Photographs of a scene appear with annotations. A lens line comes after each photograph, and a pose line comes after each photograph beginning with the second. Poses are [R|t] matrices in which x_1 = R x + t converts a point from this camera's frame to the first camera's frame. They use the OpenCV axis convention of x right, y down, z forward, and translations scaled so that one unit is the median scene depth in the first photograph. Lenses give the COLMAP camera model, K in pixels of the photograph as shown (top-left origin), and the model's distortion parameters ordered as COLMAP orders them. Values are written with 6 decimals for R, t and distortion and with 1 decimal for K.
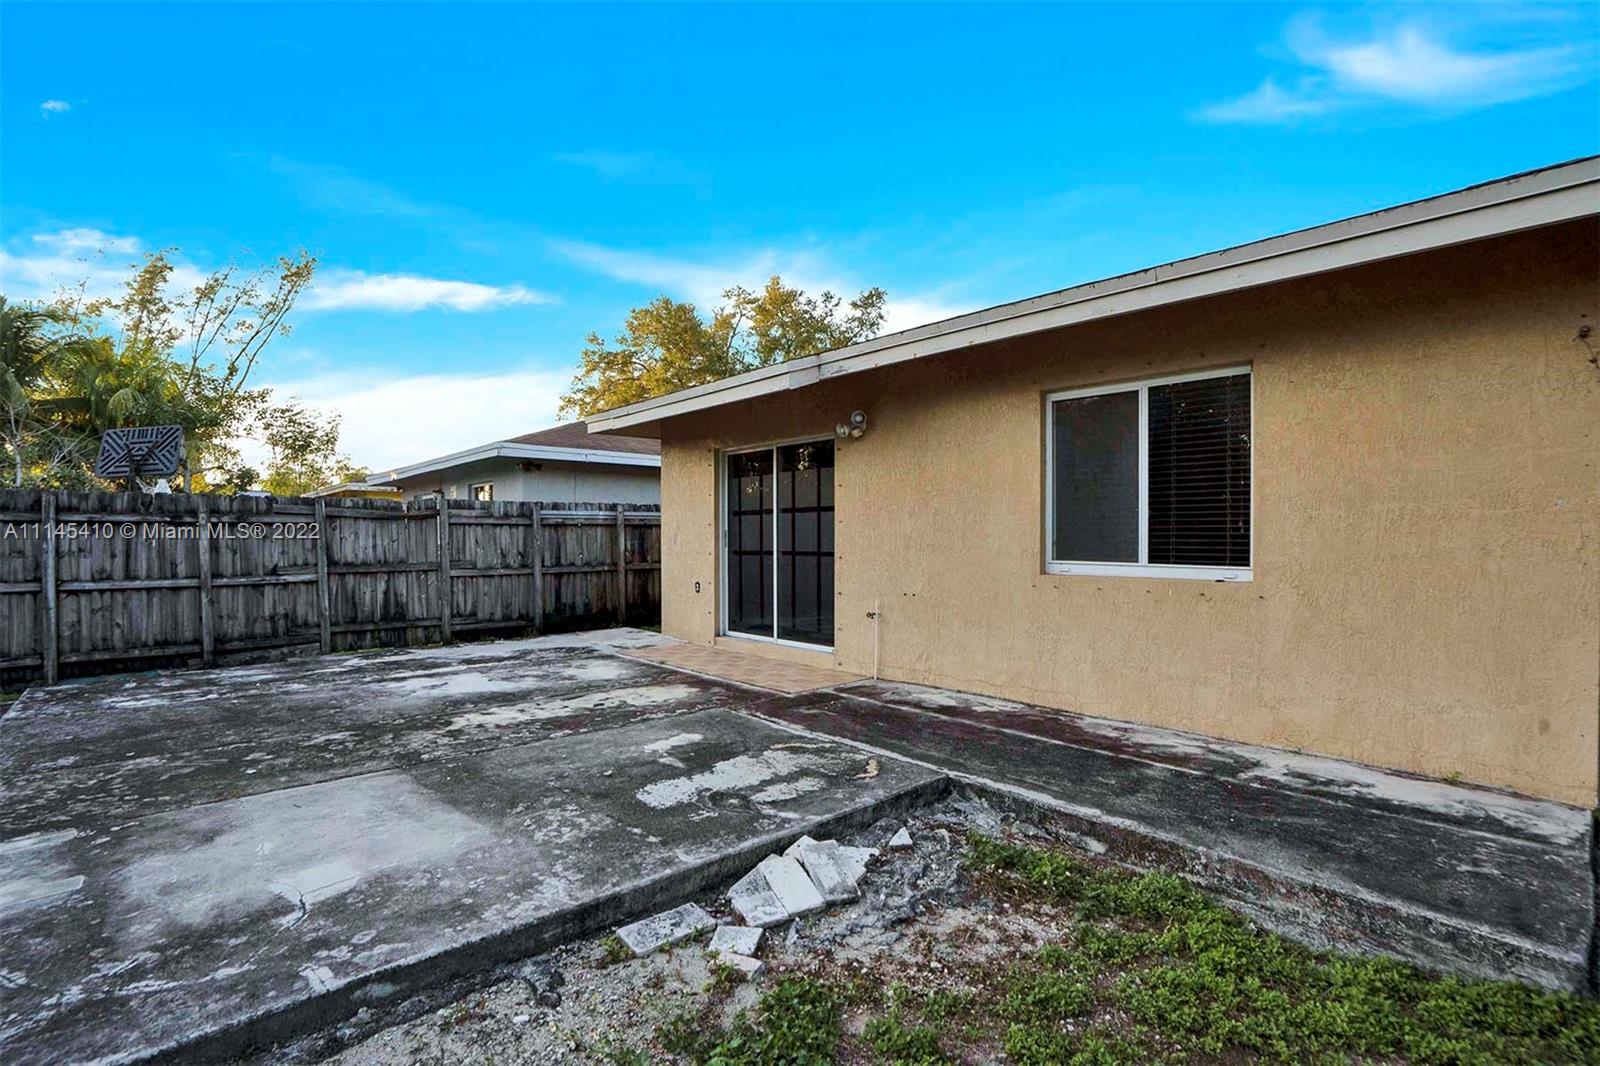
lens RADIAL K [[755.4, 0, 794.1], [0, 755.4, 540.4], [0, 0, 1]] dist [-0.041680, 0.013640]
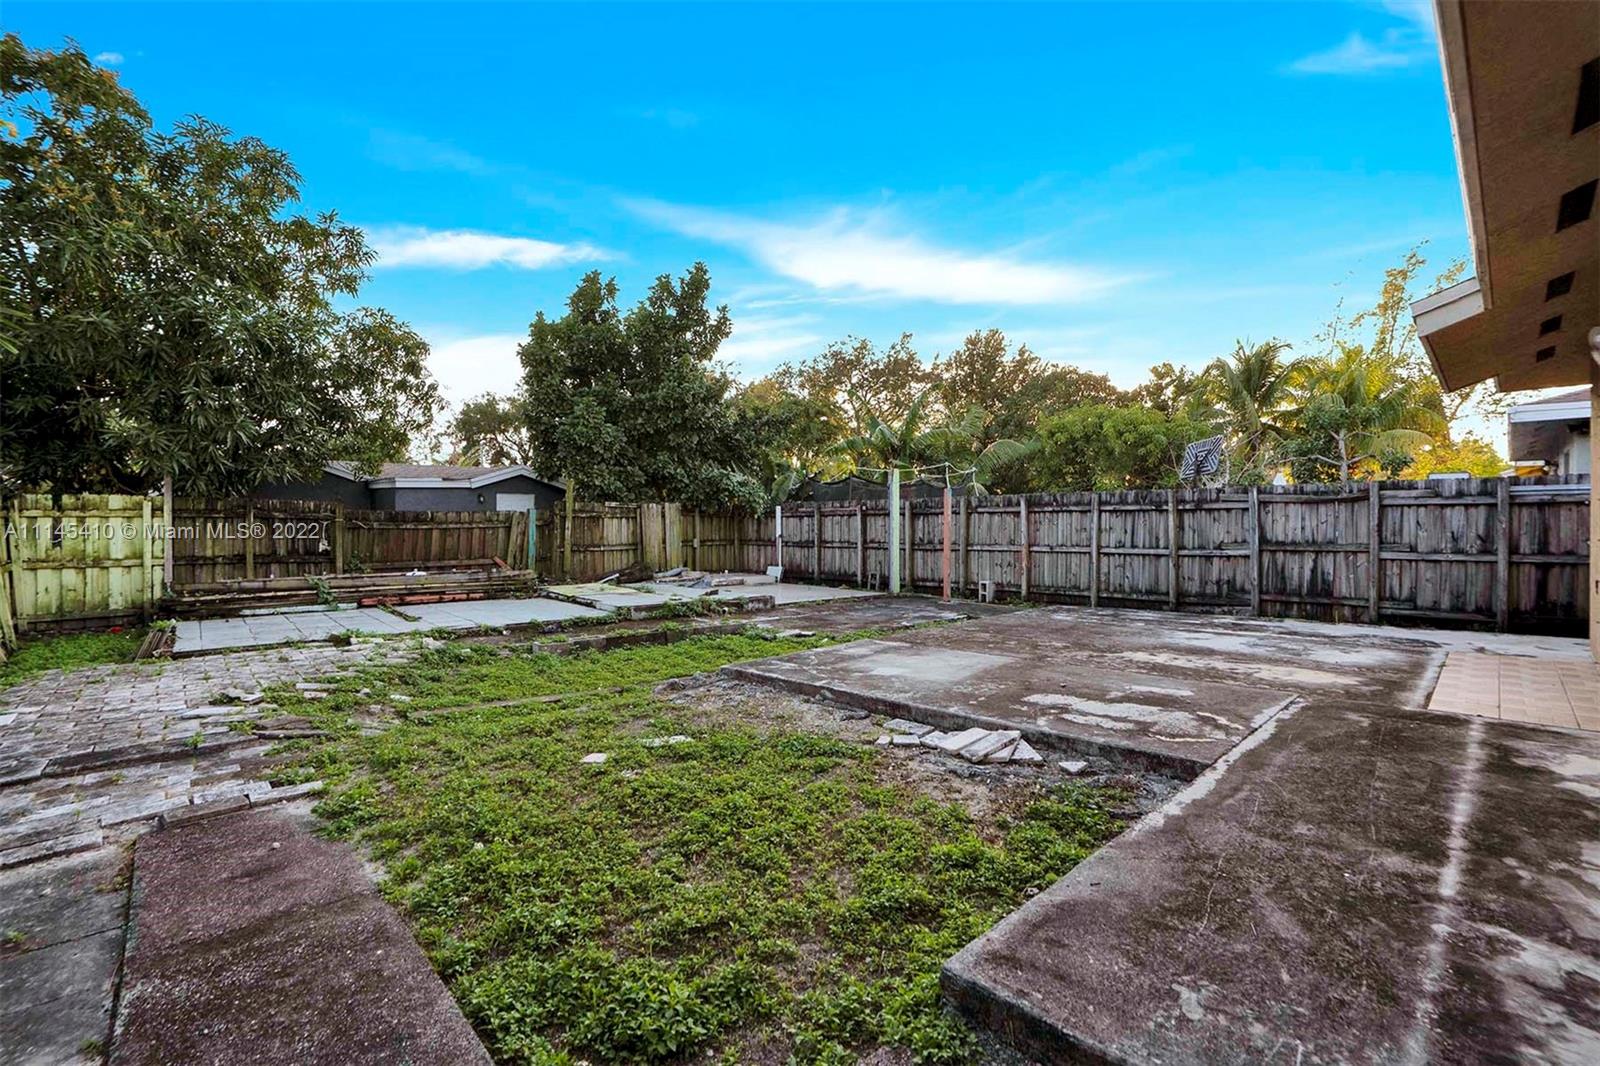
lens RADIAL K [[755.4, 0, 784.2], [0, 755.4, 537.6], [0, 0, 1]] dist [-0.041680, 0.013640]
pose [[0.017173, 0.019040, -0.999671, 0.592559], [-0.000726, 0.999819, 0.019031, 0.002513], [0.999852, 0.000399, 0.017184, 0.227589]]
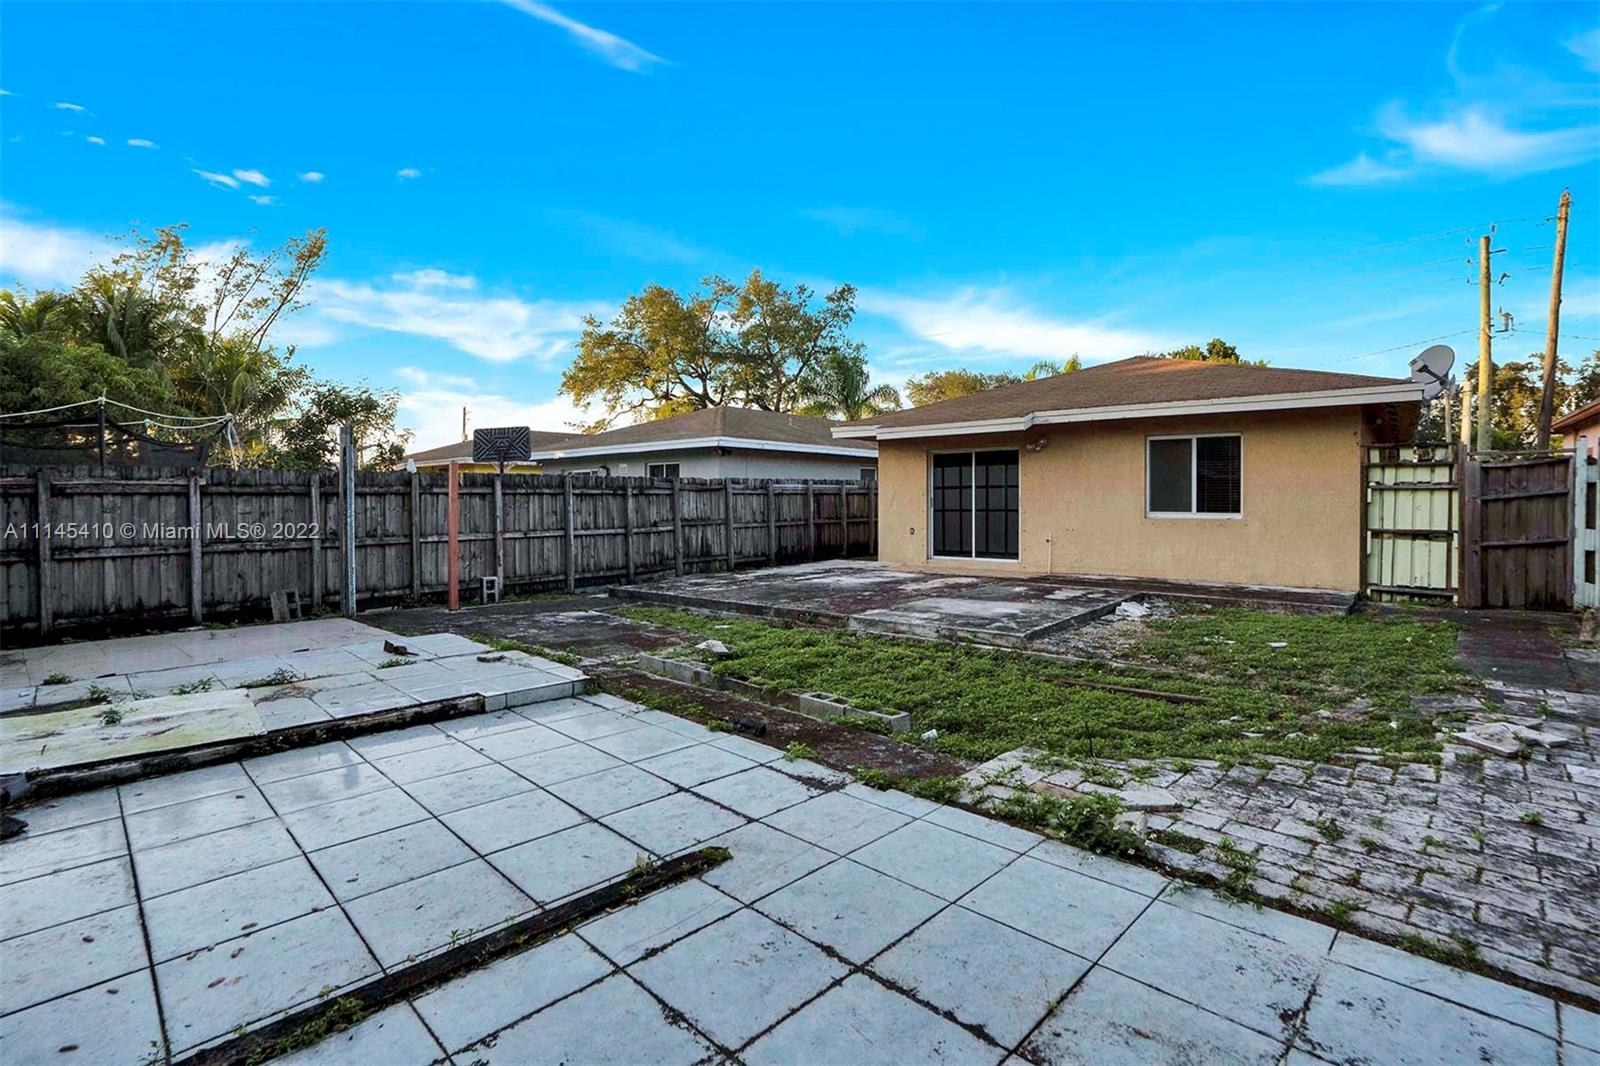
lens RADIAL K [[755.4, 0, 794.0], [0, 755.4, 520.3], [0, 0, 1]] dist [-0.041680, 0.013640]
pose [[0.990881, -0.007322, 0.134542, -0.636002], [0.004455, 0.999757, 0.021592, -0.000748], [-0.134667, -0.020796, 0.990673, -0.669753]]
